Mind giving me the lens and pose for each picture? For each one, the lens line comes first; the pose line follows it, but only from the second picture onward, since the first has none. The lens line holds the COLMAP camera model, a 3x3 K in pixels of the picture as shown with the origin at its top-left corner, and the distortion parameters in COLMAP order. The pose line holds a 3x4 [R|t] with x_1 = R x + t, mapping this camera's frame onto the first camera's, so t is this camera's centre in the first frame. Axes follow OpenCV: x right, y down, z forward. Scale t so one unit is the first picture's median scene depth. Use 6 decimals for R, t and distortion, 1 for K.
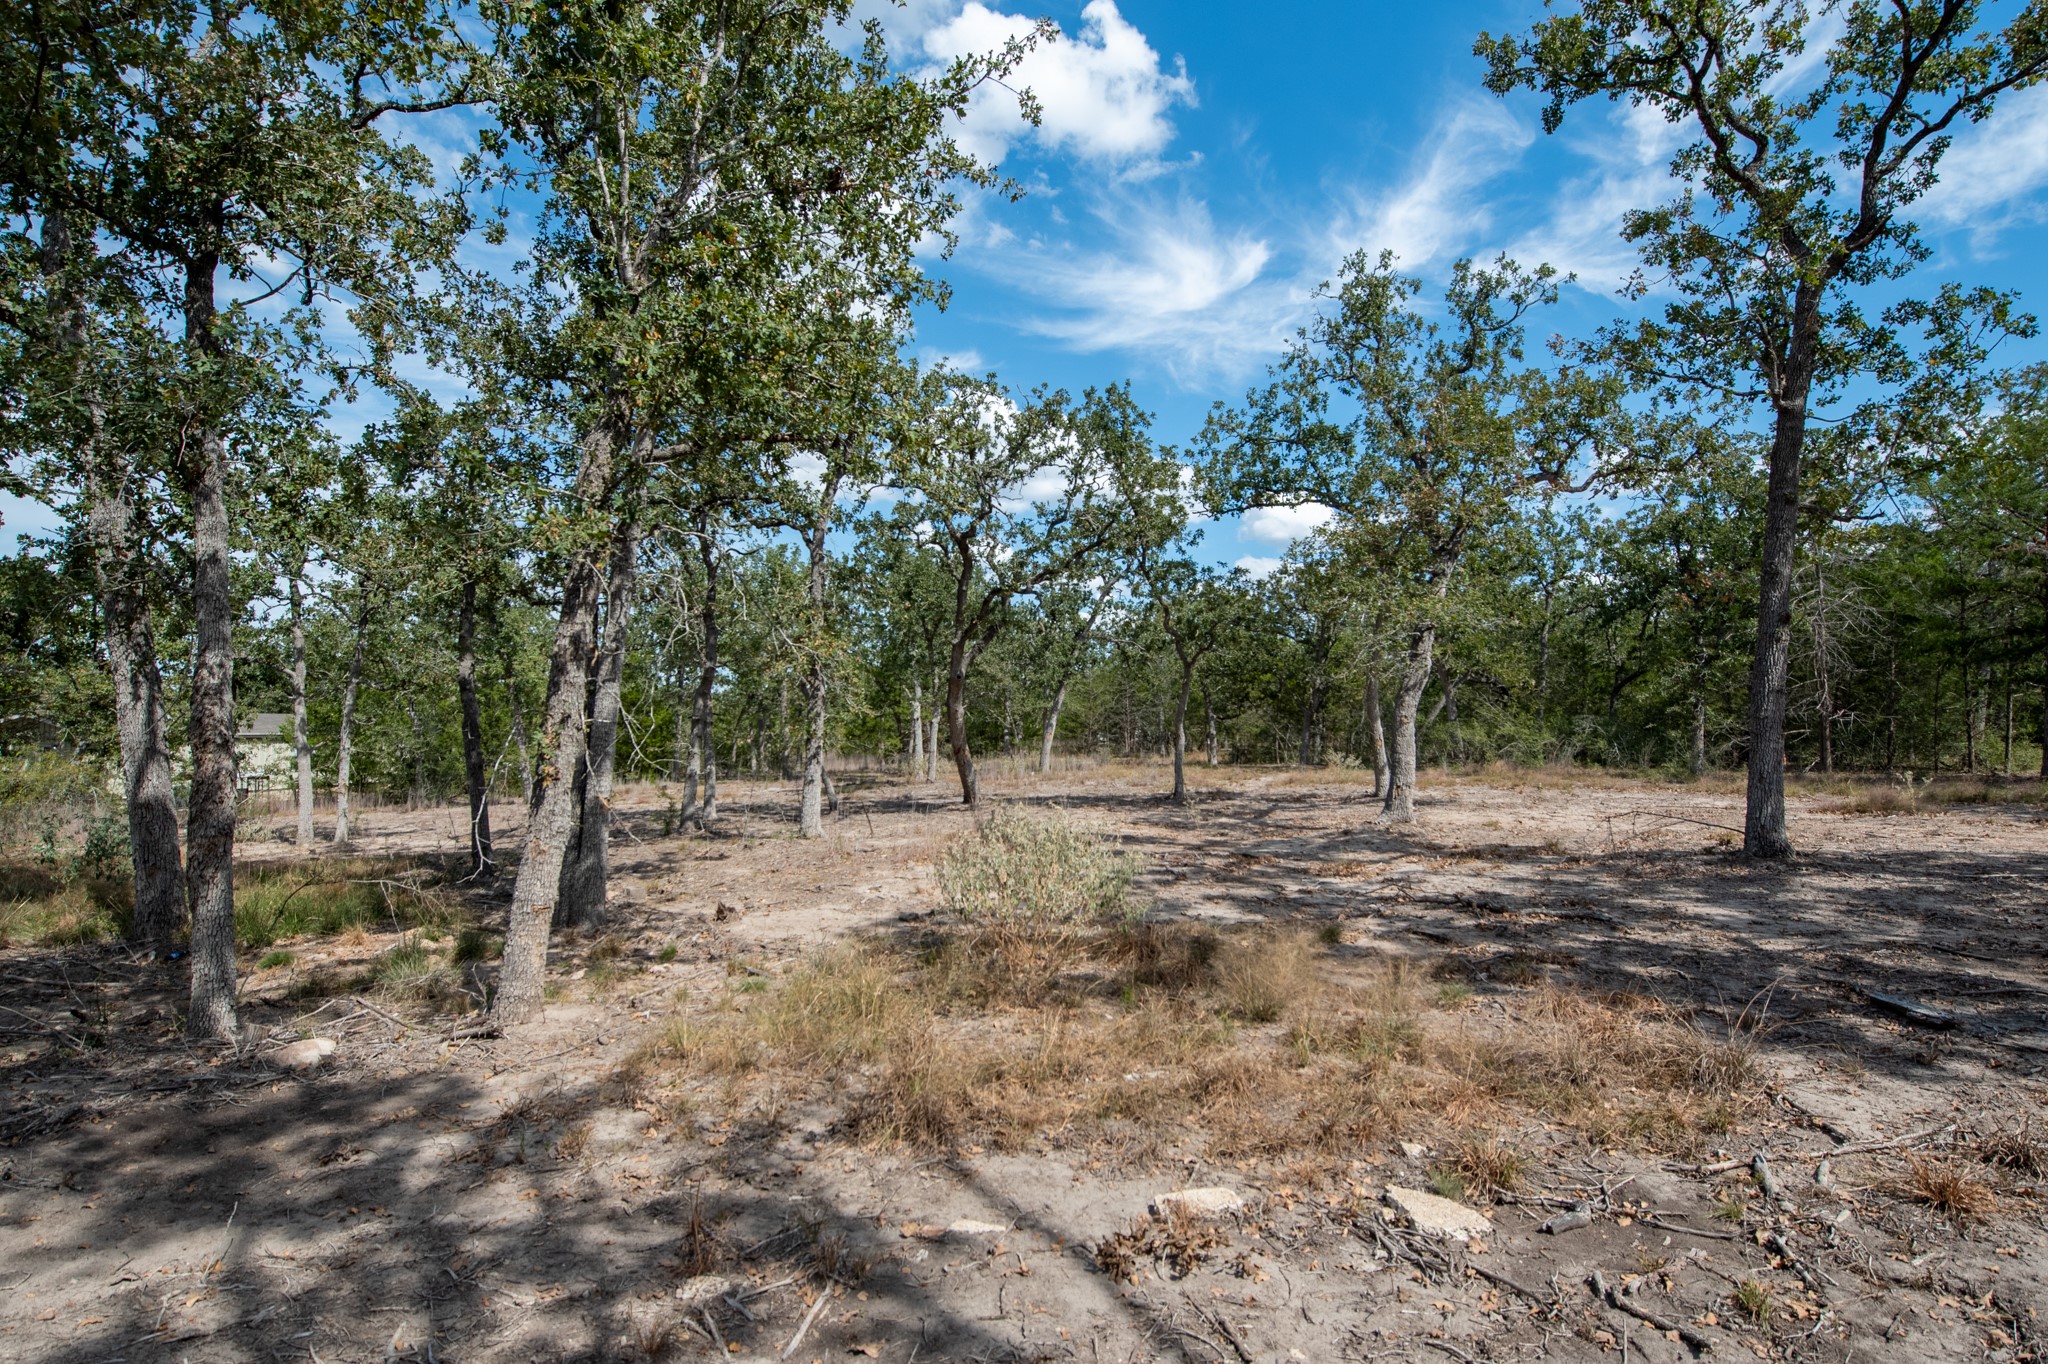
lens RADIAL K [[961.2, 0, 1024.0], [0, 961.2, 682.0], [0, 0, 1]] dist [0.000520, -0.005840]
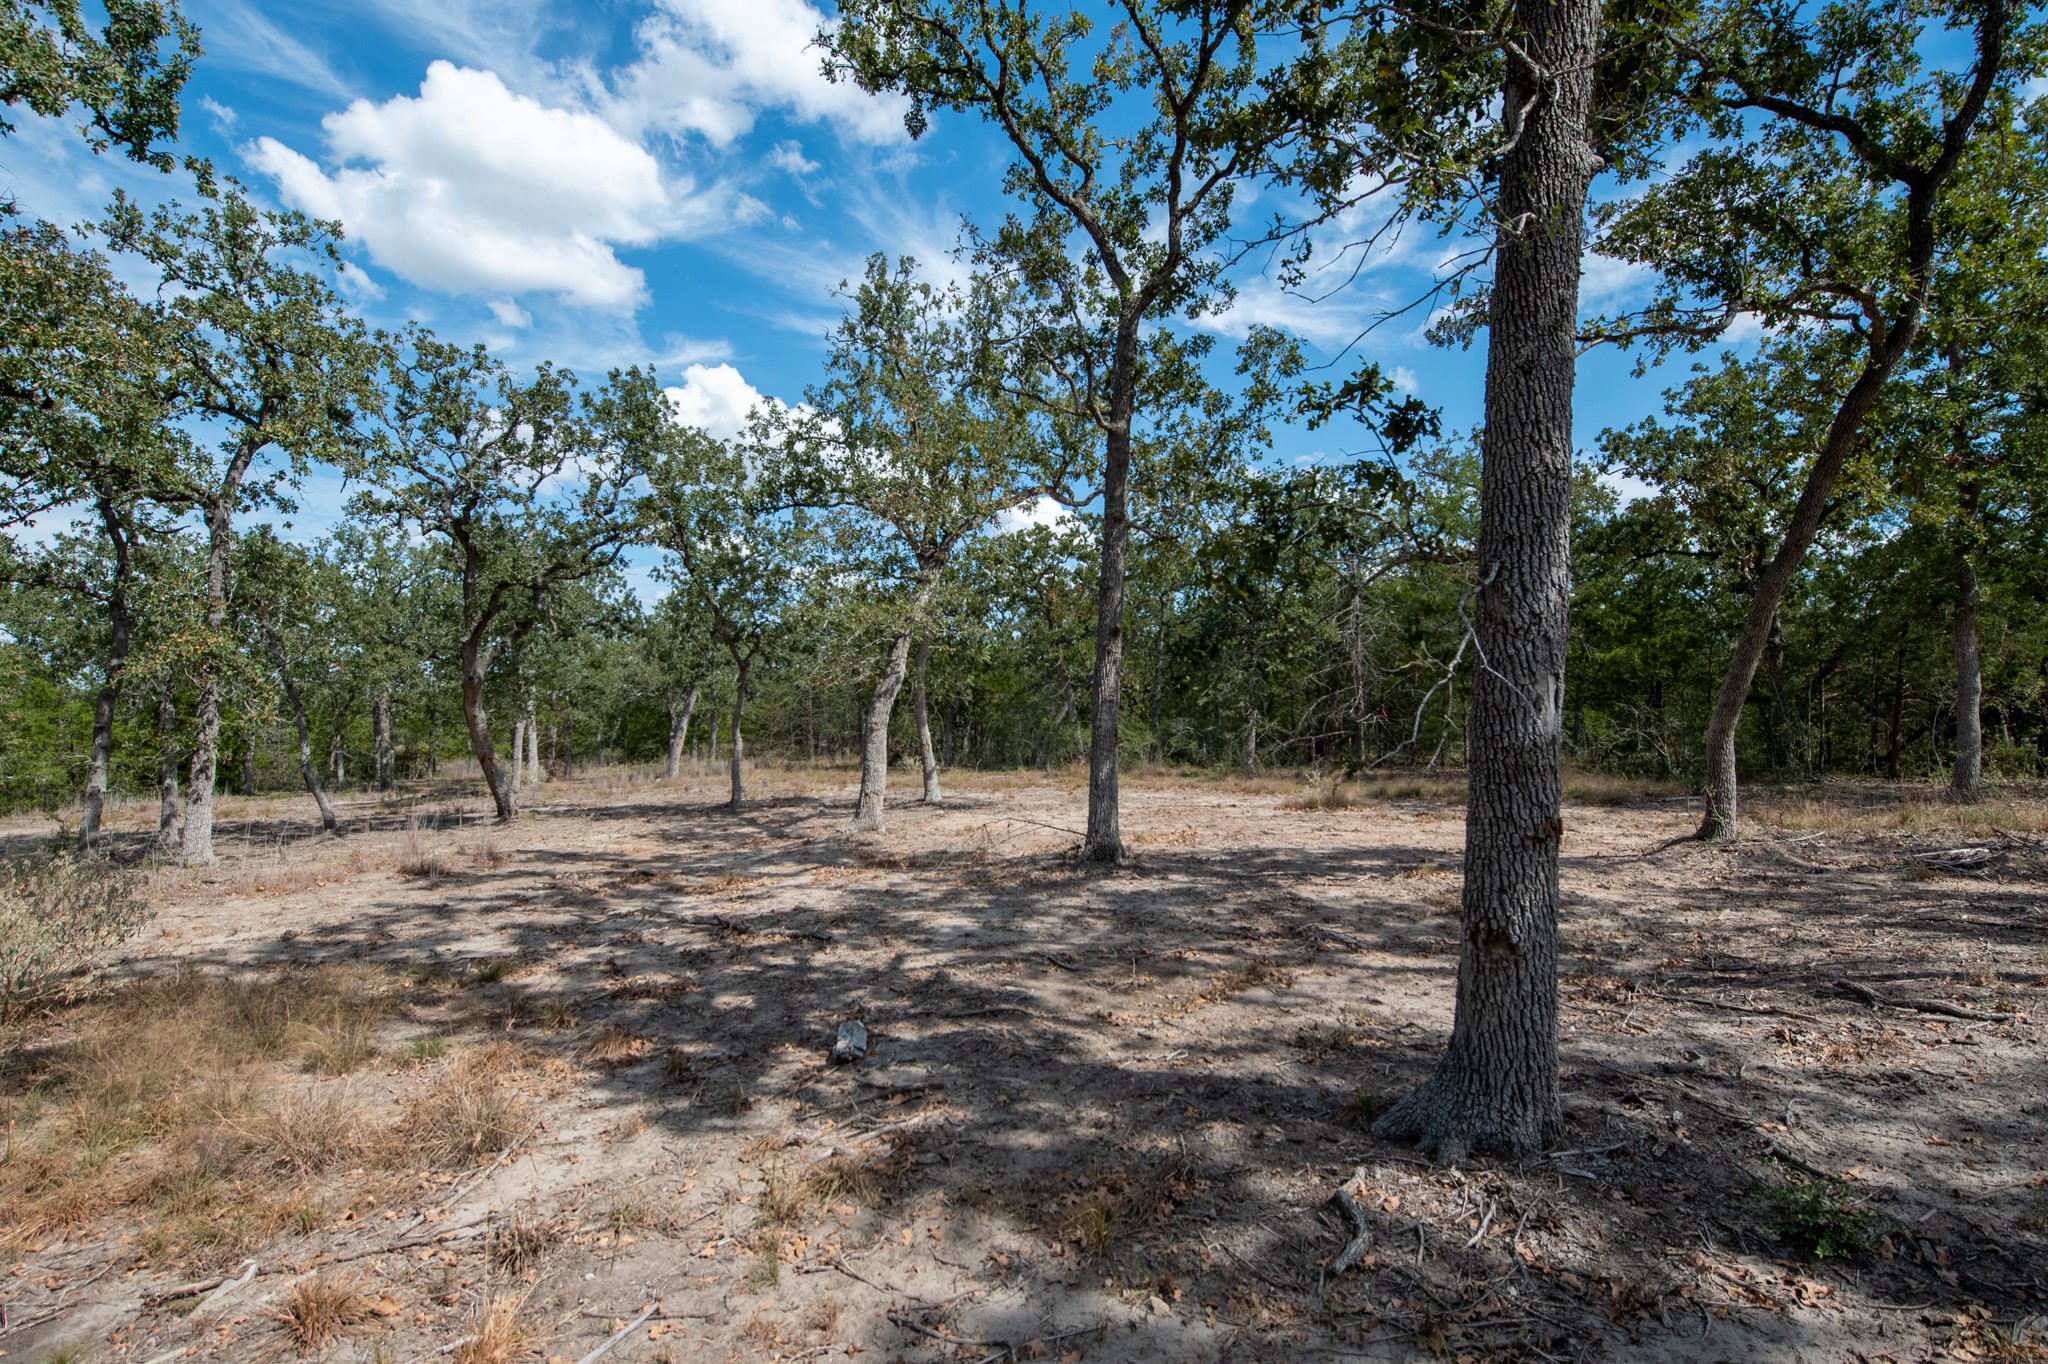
lens RADIAL K [[941.9, 0, 1031.4], [0, 941.9, 677.7], [0, 0, 1]] dist [-0.000204, -0.006271]
pose [[0.972368, 0.008013, 0.233314, 0.298724], [-0.007201, 0.999965, -0.004335, -0.007327], [-0.233340, 0.002535, 0.972392, 0.017430]]
